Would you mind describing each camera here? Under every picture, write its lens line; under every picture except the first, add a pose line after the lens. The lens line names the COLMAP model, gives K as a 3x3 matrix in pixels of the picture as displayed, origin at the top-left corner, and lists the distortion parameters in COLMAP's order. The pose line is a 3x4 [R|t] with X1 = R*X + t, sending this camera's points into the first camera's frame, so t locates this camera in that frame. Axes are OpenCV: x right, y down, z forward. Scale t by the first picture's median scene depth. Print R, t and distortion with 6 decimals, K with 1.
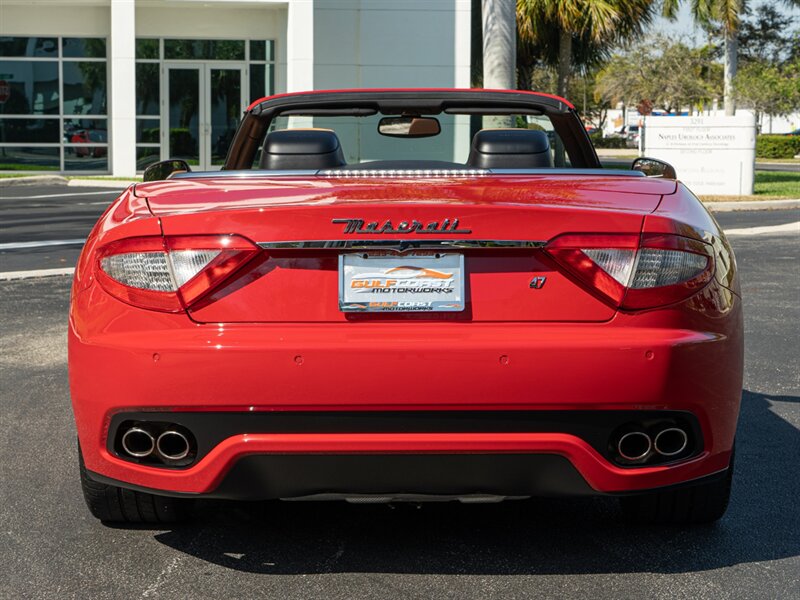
lens RADIAL K [[1849.3, 0, 399.9], [0, 1849.3, 300.3], [0, 0, 1]] dist [0.016460, 0.272546]
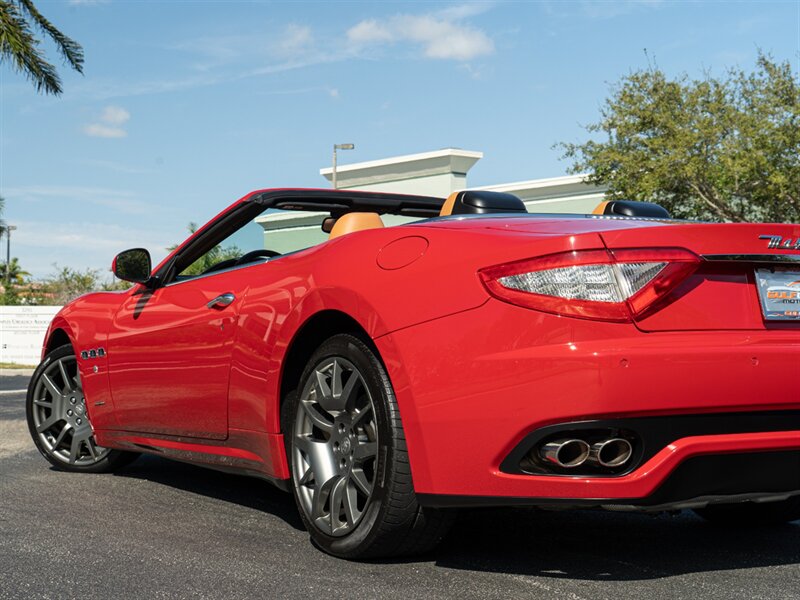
lens RADIAL K [[1317.2, 0, 337.1], [0, 1317.2, 296.5], [0, 0, 1]] dist [0.014769, 0.211472]
pose [[0.874137, 0.018280, 0.485336, -0.628493], [0.043062, 0.992439, -0.114938, 0.071093], [-0.483767, 0.121371, 0.866740, 0.433708]]
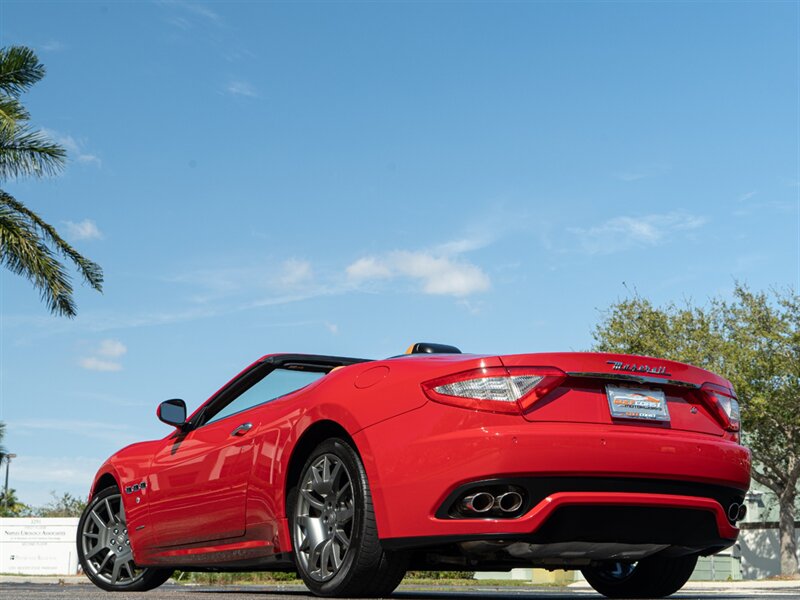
lens RADIAL K [[1344.4, 0, 366.9], [0, 1344.4, 299.5], [0, 0, 1]] dist [0.007846, 0.016696]
pose [[0.864254, 0.107209, 0.491500, -0.808905], [0.042603, 0.957918, -0.283861, 0.233247], [-0.501249, 0.266267, 0.823317, 0.095585]]
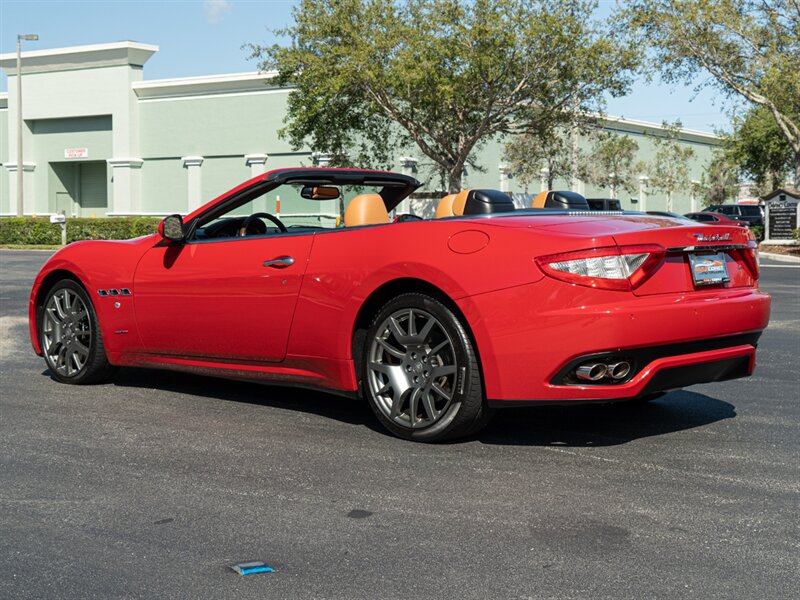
lens RADIAL K [[1272.1, 0, 368.1], [0, 1272.1, 299.2], [0, 0, 1]] dist [0.045127, -0.025223]
pose [[0.692020, -0.046601, 0.720373, -1.139152], [0.069591, 0.997573, -0.002319, 0.000237], [-0.718516, 0.051736, 0.693583, 0.359672]]
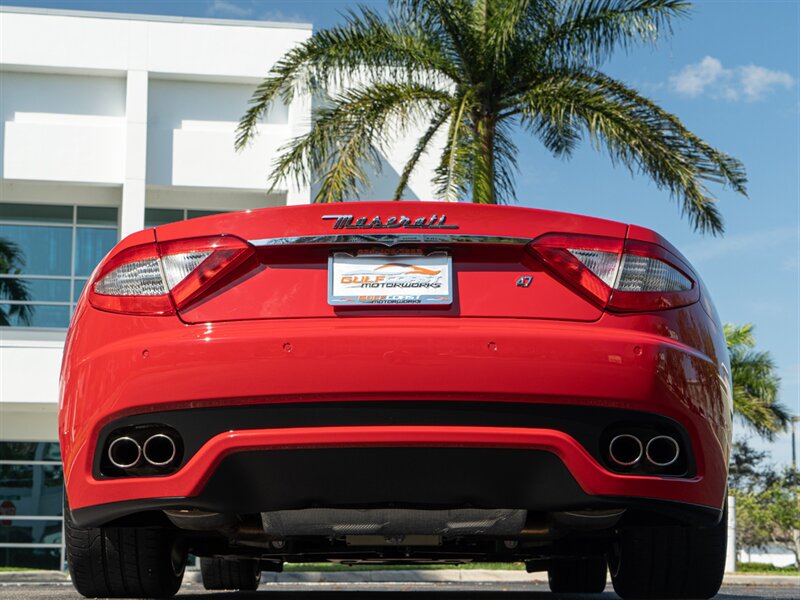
lens RADIAL K [[1768.3, 0, 363.9], [0, 1768.3, 299.8], [0, 0, 1]] dist [0.016408, 0.338168]
pose [[0.999881, 0.001983, -0.015294, 0.001382], [-0.005712, 0.968794, -0.247801, 0.239213], [0.014326, 0.247859, 0.968690, 0.064193]]
